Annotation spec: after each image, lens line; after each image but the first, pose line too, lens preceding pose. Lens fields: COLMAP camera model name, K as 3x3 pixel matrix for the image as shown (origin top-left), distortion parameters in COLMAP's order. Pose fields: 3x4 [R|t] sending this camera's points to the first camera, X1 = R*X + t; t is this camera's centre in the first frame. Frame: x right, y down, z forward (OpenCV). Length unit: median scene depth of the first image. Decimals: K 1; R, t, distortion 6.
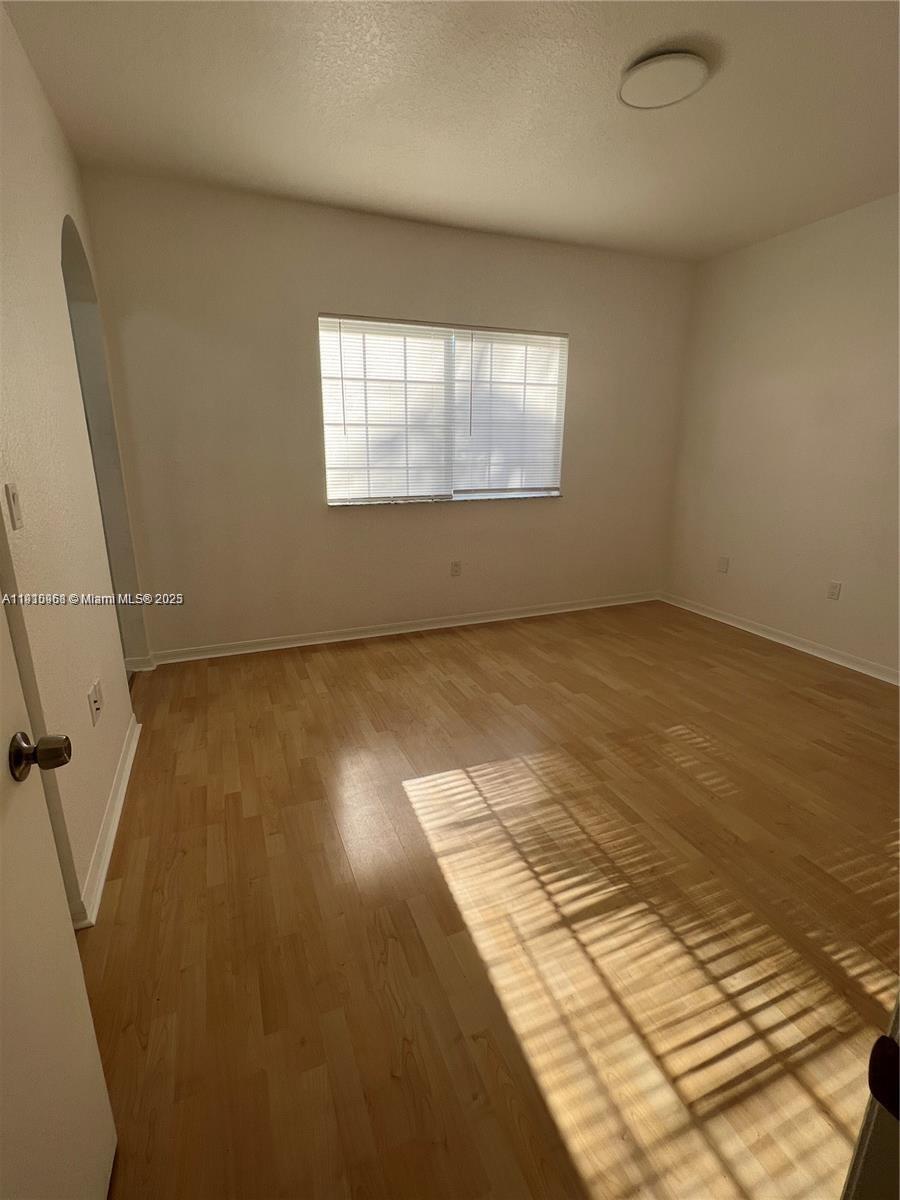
lens RADIAL K [[563.1, 0, 453.0], [0, 563.1, 599.0], [0, 0, 1]] dist [0.005470, 0.000450]
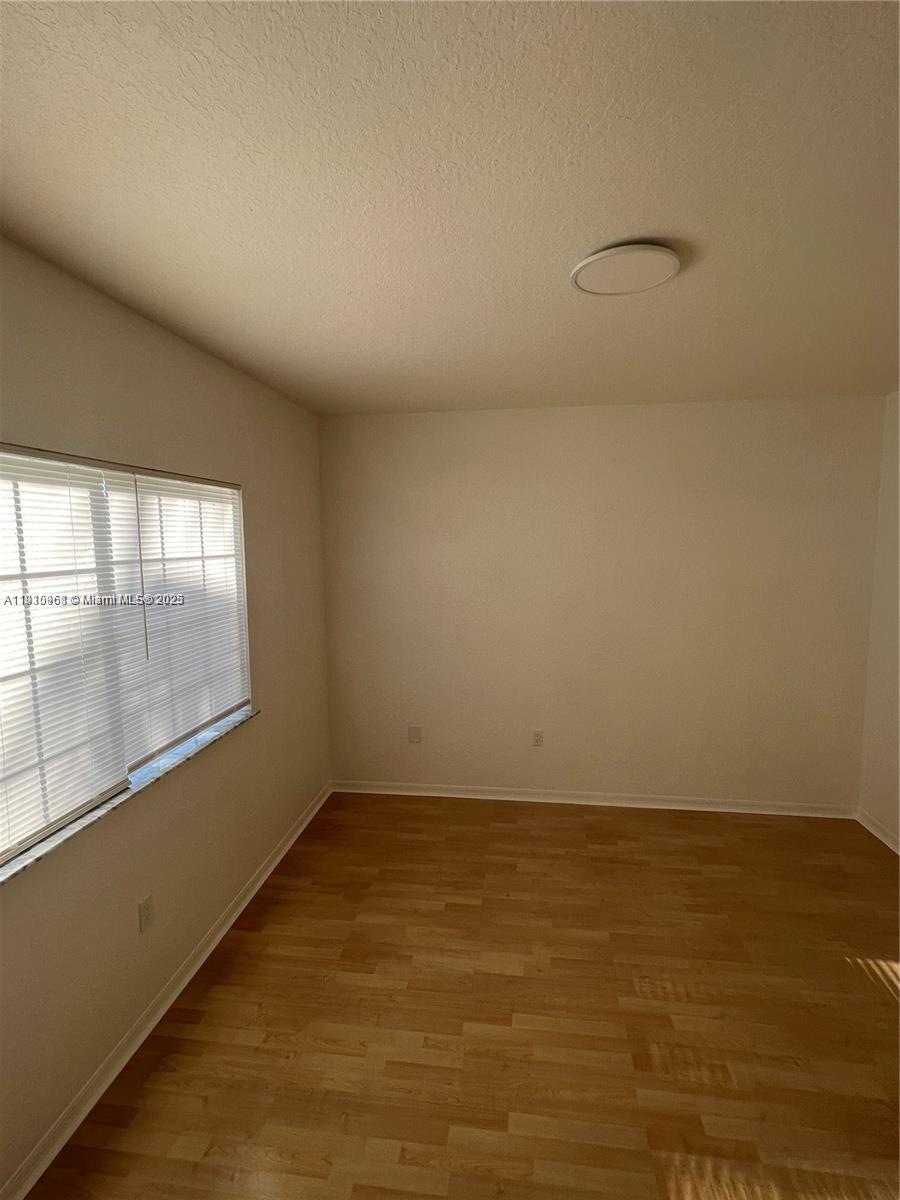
lens RADIAL K [[563.1, 0, 451.4], [0, 563.1, 599.3], [0, 0, 1]] dist [0.005470, 0.000450]
pose [[0.505120, -0.106035, 0.856511, -0.276152], [0.248869, 0.968163, -0.026910, -0.259433], [-0.826389, 0.226752, 0.515427, 0.477134]]
